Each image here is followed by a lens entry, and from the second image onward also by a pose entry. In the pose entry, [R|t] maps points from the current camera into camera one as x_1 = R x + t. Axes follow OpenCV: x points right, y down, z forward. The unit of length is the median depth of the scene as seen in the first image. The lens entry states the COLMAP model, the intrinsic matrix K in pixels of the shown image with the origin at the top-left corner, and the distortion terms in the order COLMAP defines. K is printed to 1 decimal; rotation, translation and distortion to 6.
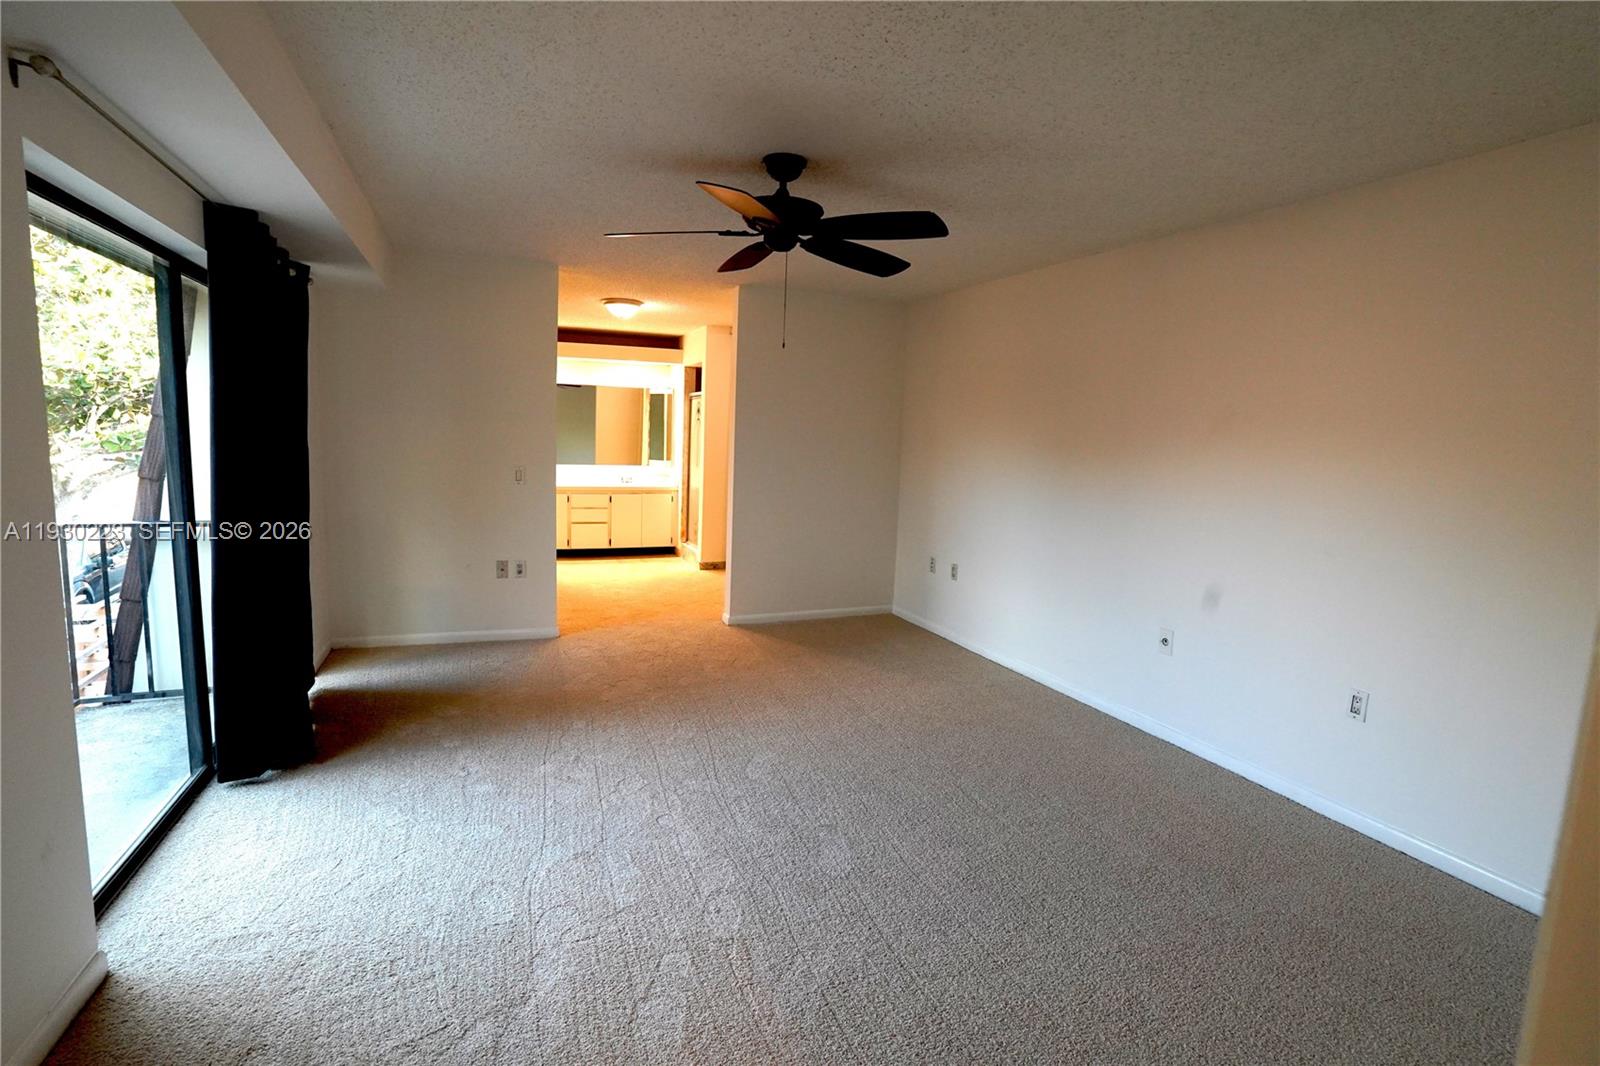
lens RADIAL K [[744.5, 0, 794.8], [0, 744.5, 524.8], [0, 0, 1]] dist [-0.062501, 0.021619]
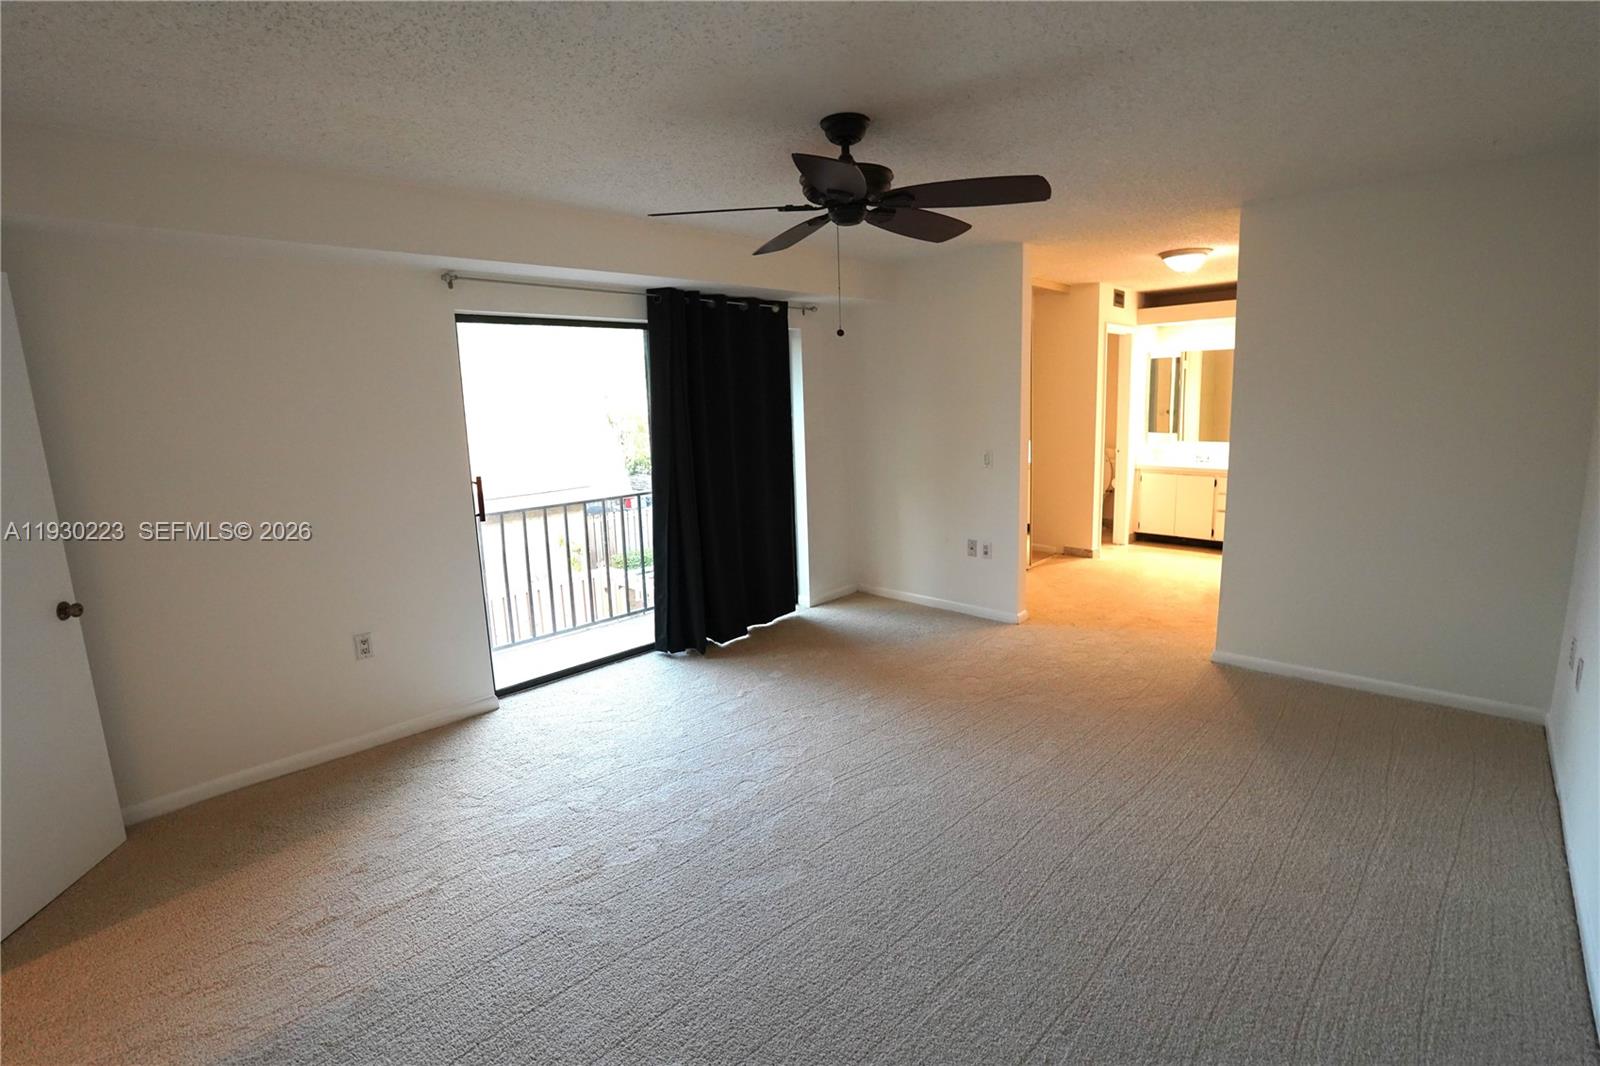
lens RADIAL K [[744.5, 0, 795.9], [0, 744.5, 517.4], [0, 0, 1]] dist [-0.062501, 0.021619]
pose [[0.400393, 0.099888, -0.910883, 0.790233], [-0.061245, 0.994735, 0.082162, -0.093514], [0.914295, 0.022890, 0.404403, 0.572379]]
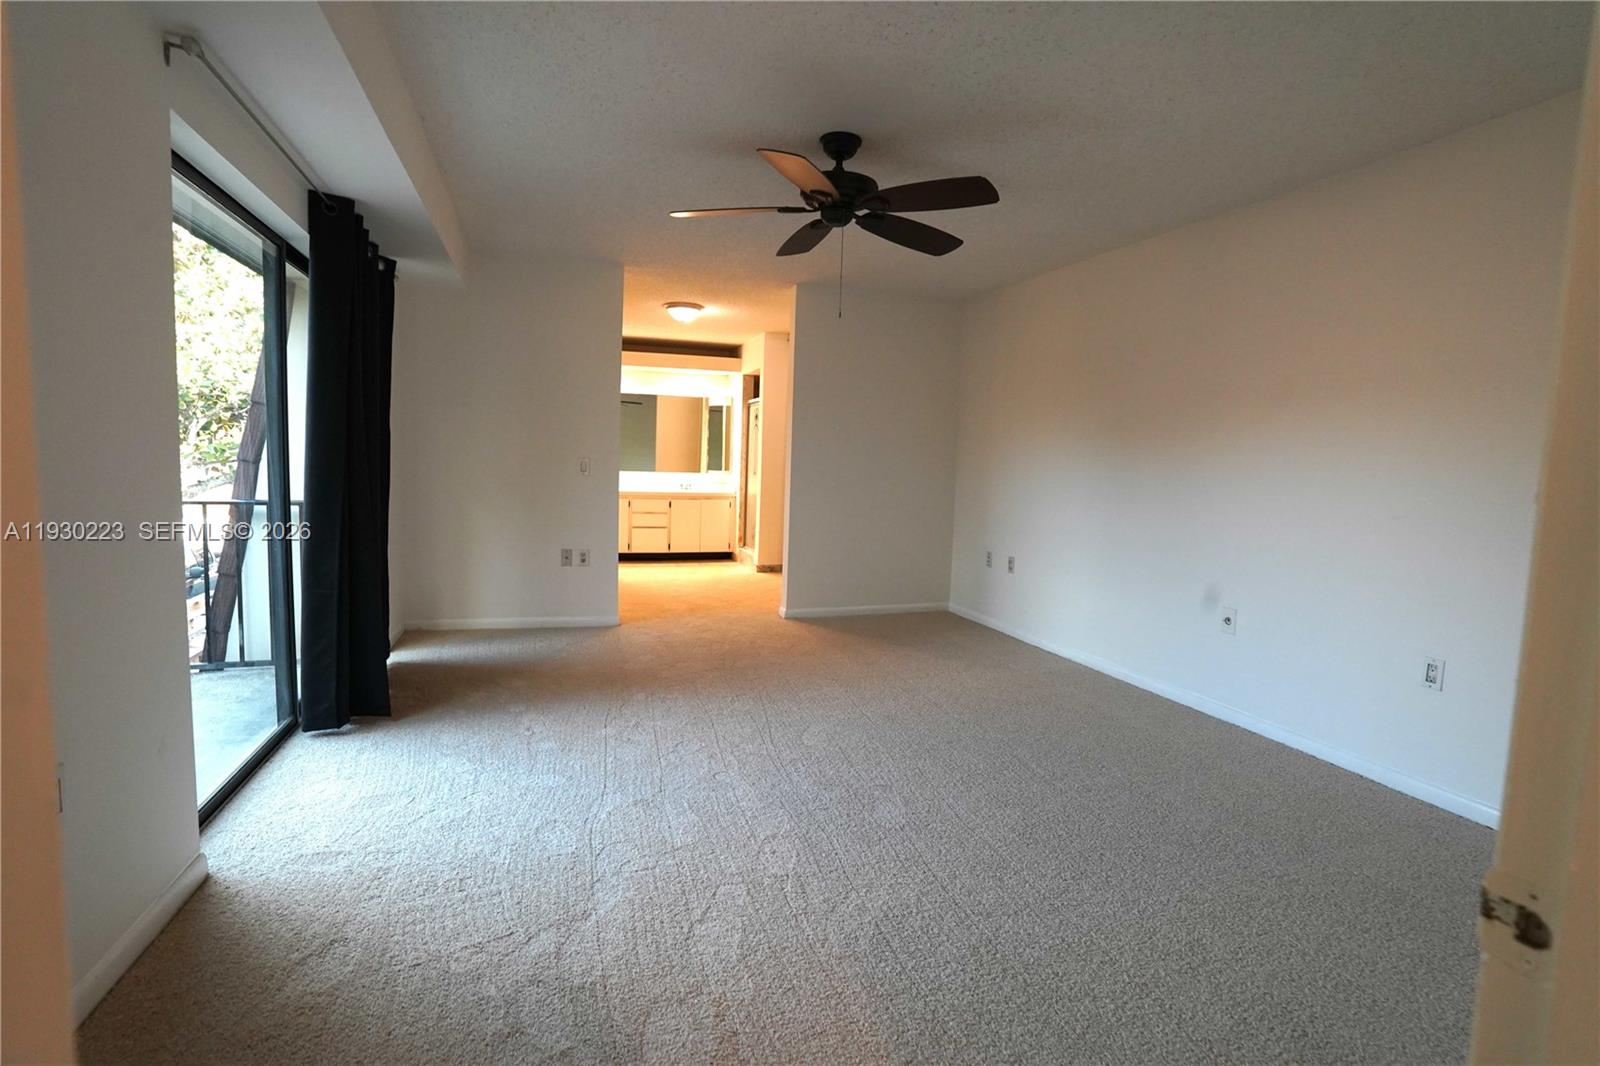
lens RADIAL K [[744.5, 0, 799.2], [0, 744.5, 521.1], [0, 0, 1]] dist [-0.062501, 0.021619]
pose [[0.997563, 0.001083, -0.069765, 0.001167], [-0.003894, 0.999186, -0.040164, 0.084221], [0.069665, 0.040337, 0.996755, -0.023305]]
